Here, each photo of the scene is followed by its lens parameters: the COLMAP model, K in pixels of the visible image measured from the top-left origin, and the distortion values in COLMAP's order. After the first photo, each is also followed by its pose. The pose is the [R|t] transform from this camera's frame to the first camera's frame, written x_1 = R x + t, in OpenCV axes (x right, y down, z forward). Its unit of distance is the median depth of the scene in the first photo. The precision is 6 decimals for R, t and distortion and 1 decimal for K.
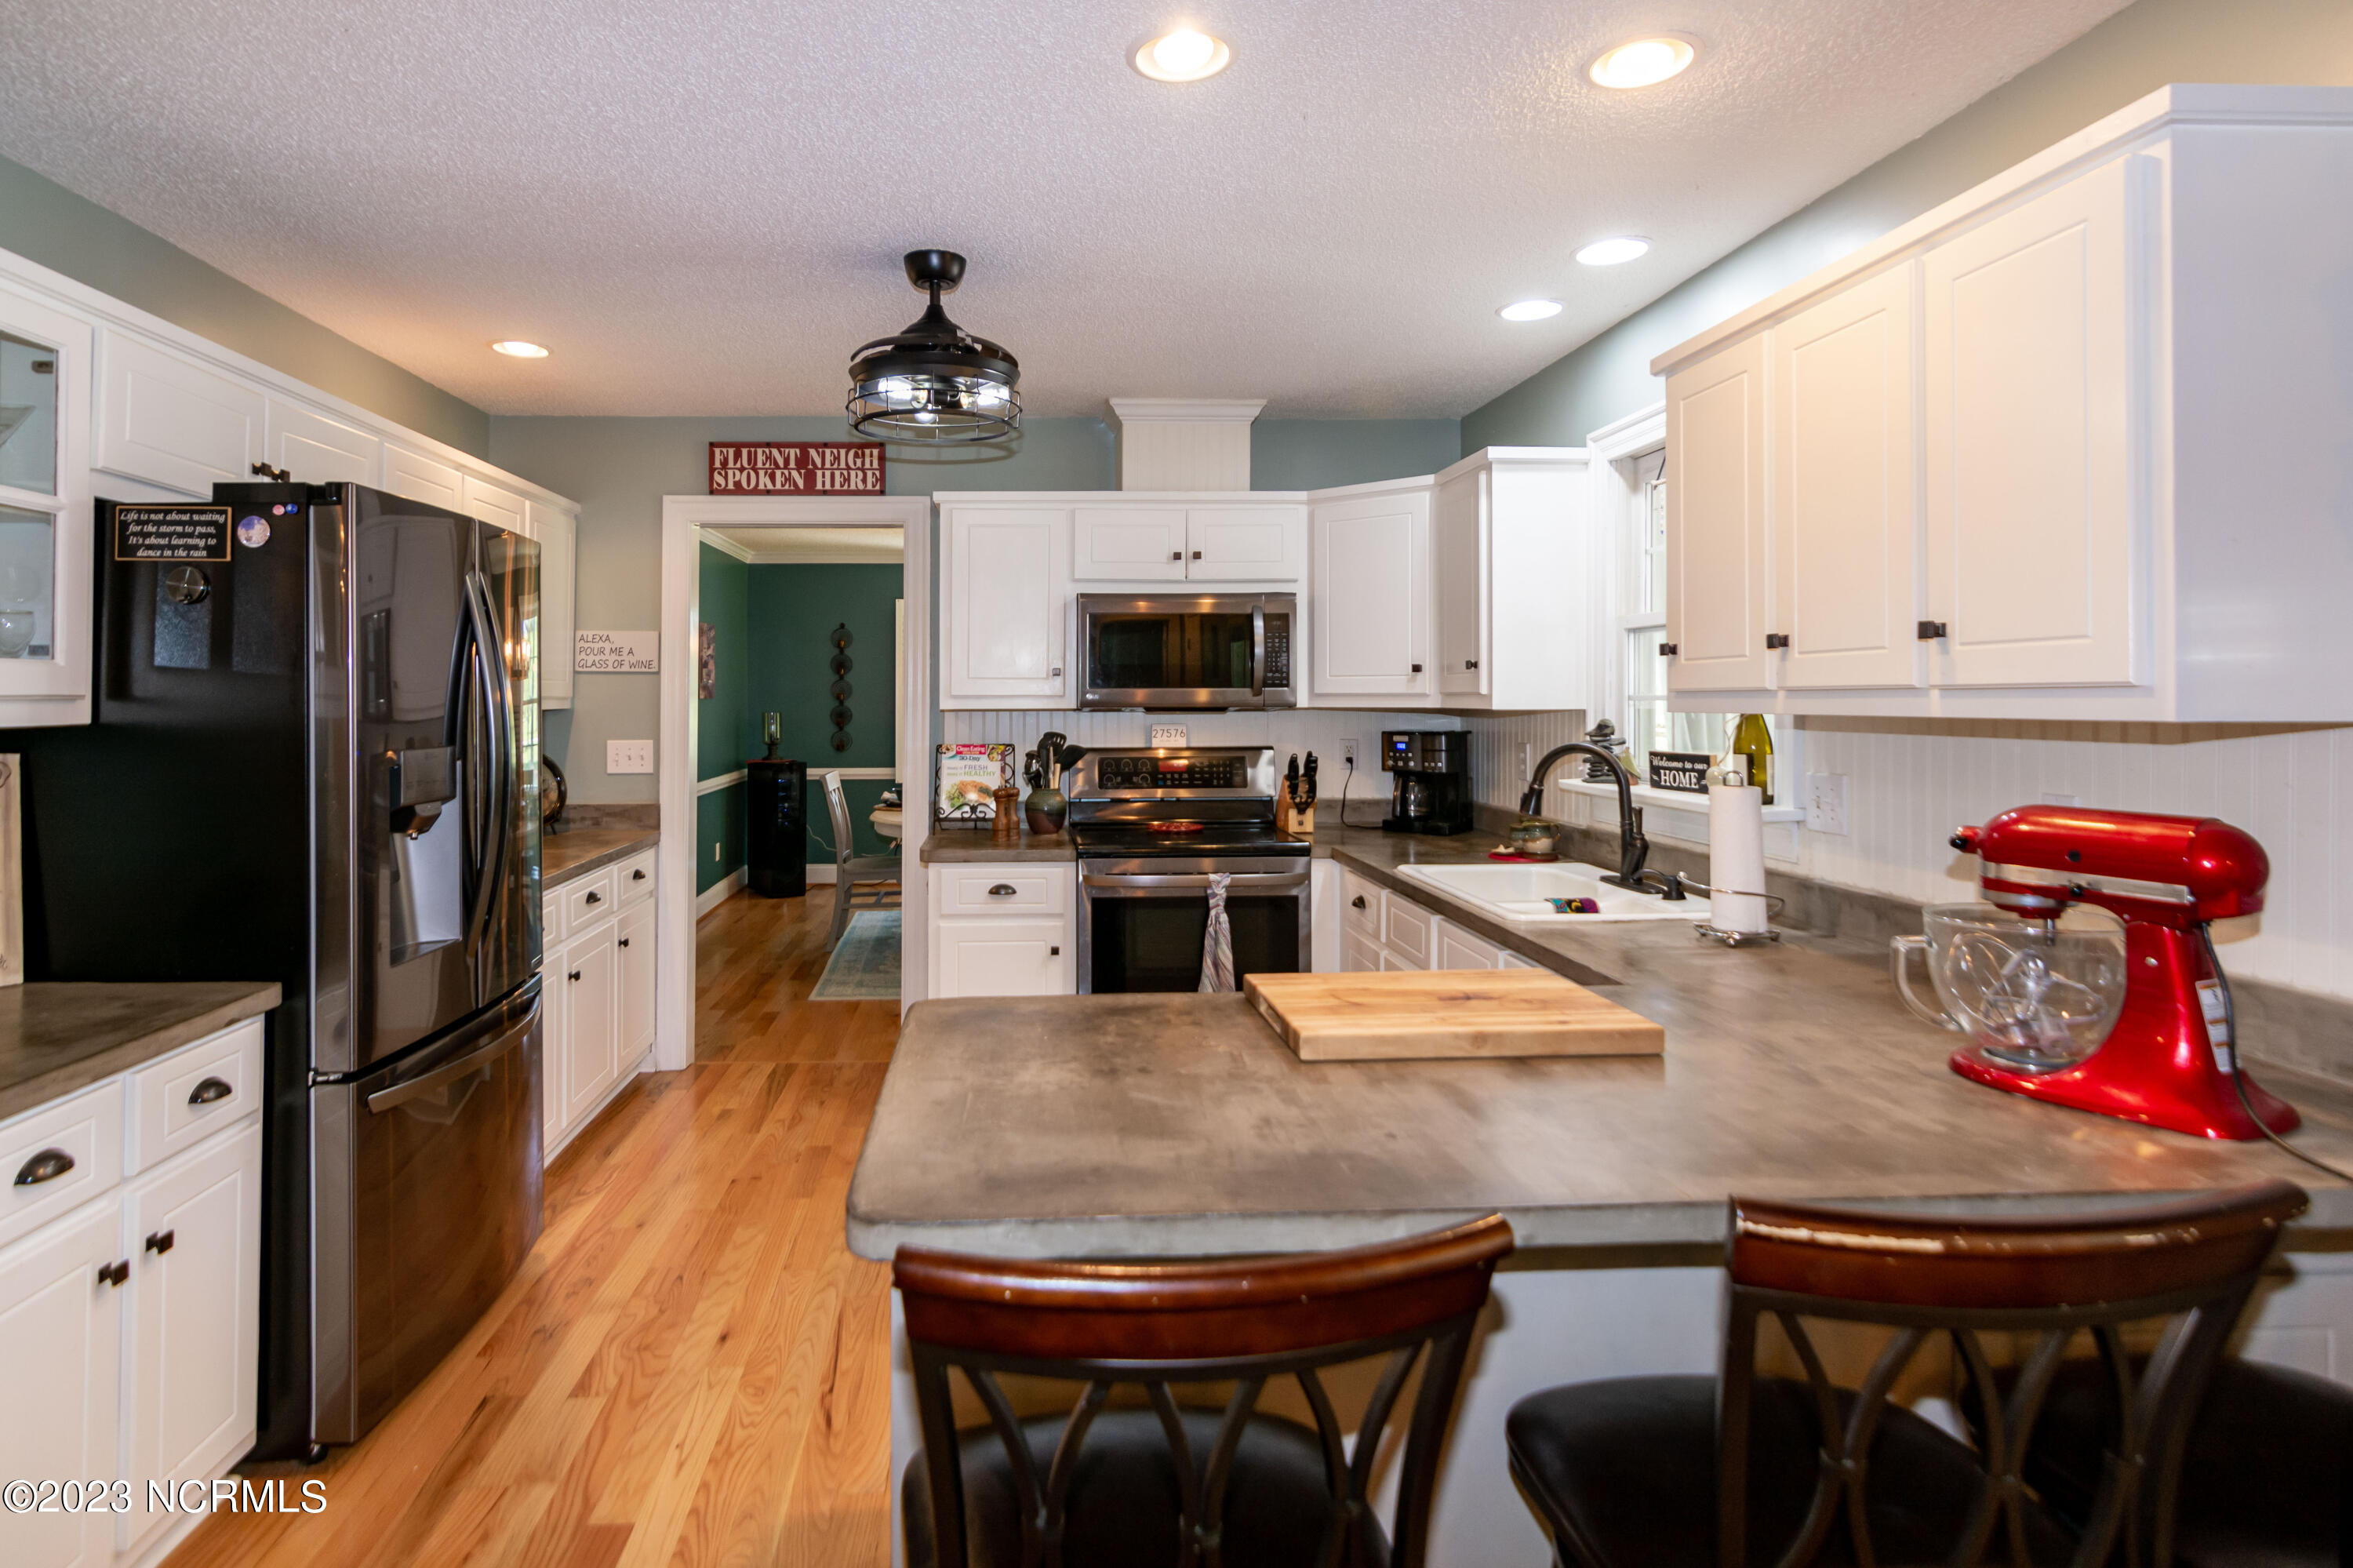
lens RADIAL K [[1247.7, 0, 1061.2], [0, 1247.7, 672.4], [0, 0, 1]] dist [0.000349, -0.002298]
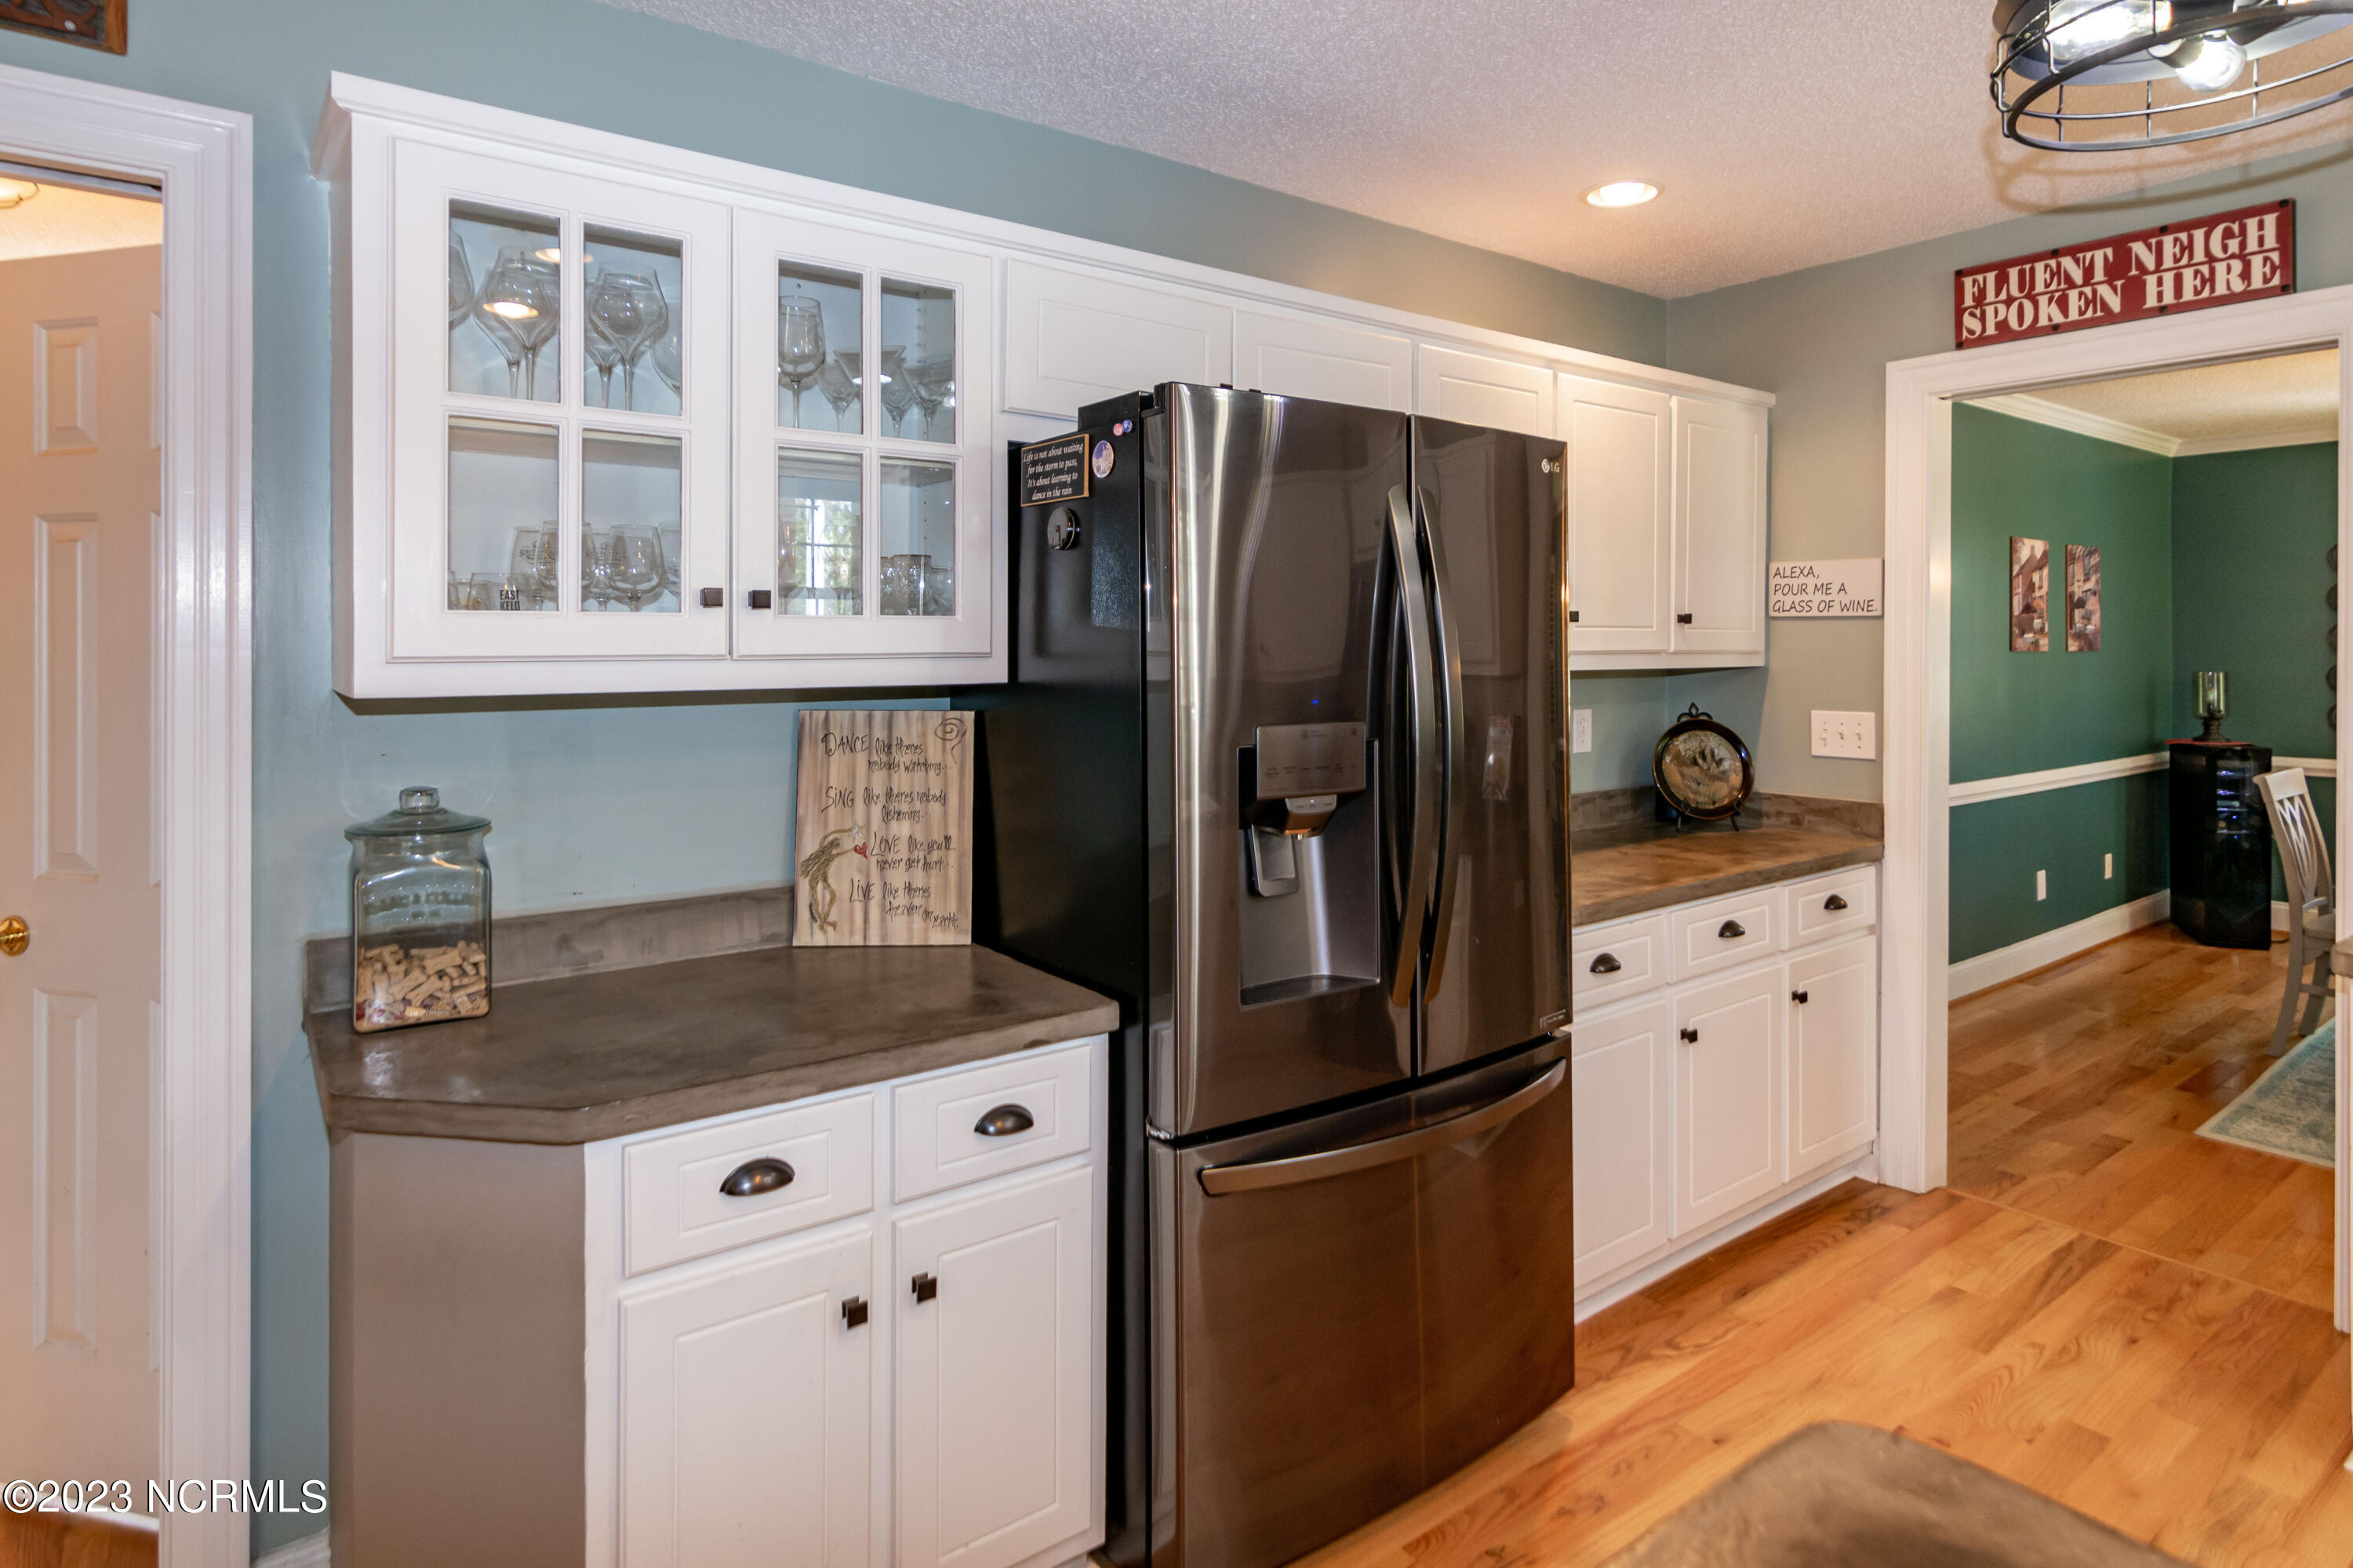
lens RADIAL K [[1297.3, 0, 1199.3], [0, 1297.3, 640.0], [0, 0, 1]] dist [0.003556, 0.001564]
pose [[0.579567, -0.000835, -0.814924, 0.057076], [0.014210, 0.999858, 0.009081, 0.001261], [0.814801, -0.016843, 0.579497, 0.298185]]
